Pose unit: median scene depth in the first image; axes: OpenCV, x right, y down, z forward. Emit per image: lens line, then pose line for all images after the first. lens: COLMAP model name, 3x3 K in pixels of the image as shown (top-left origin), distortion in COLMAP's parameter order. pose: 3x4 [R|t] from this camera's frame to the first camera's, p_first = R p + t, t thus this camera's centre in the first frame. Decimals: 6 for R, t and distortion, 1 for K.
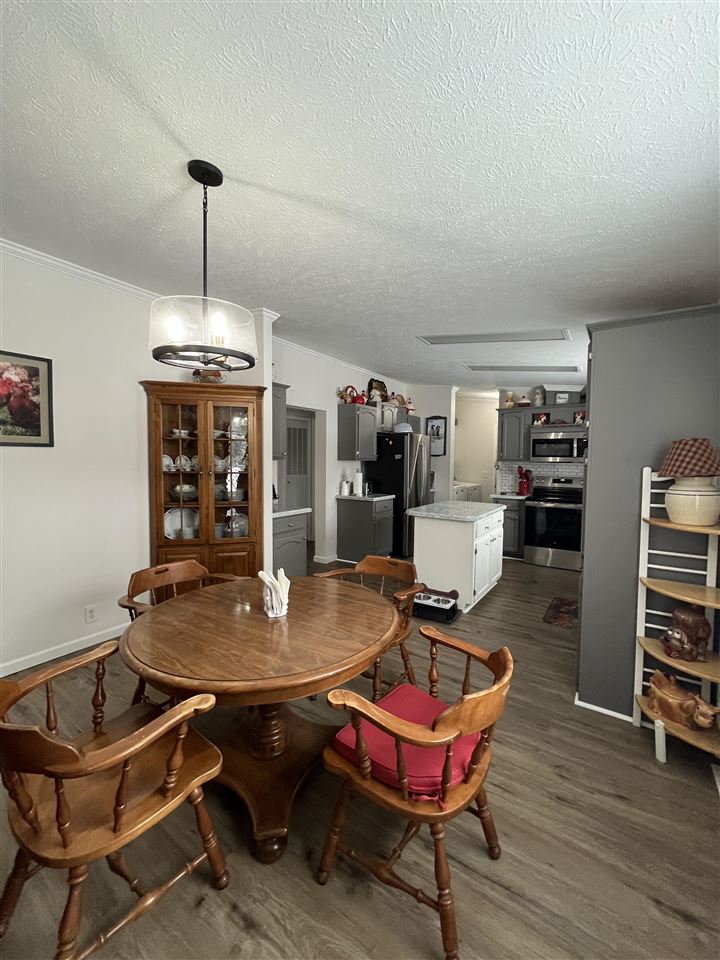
lens RADIAL K [[385.0, 0, 360.1], [0, 385.0, 476.2], [0, 0, 1]] dist [-0.000613, -0.000411]
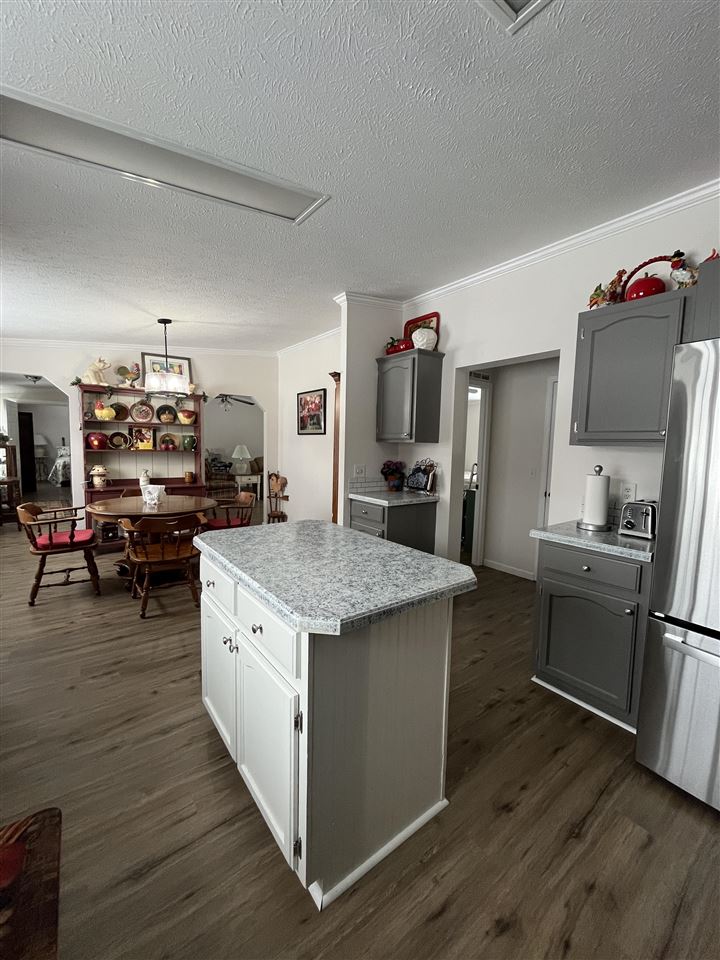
lens RADIAL K [[385.0, 0, 363.4], [0, 385.0, 478.0], [0, 0, 1]] dist [-0.000613, -0.000411]
pose [[-0.319985, 0.064073, -0.945253, 0.940568], [-0.074068, 0.992965, 0.092380, -0.052727], [0.944523, 0.099574, -0.312988, 1.791715]]
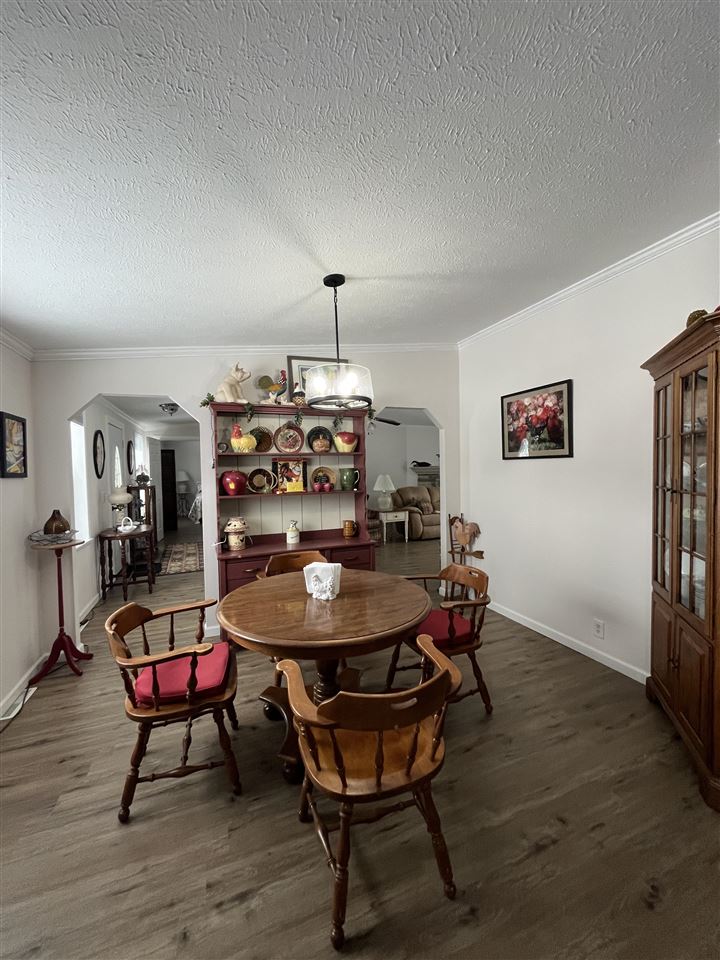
lens RADIAL K [[385.0, 0, 365.4], [0, 385.0, 478.7], [0, 0, 1]] dist [-0.000613, -0.000411]
pose [[-0.560170, 0.026001, -0.827970, 0.454321], [-0.027282, 0.998386, 0.049810, -0.054149], [0.827929, 0.050491, -0.558556, 1.131074]]
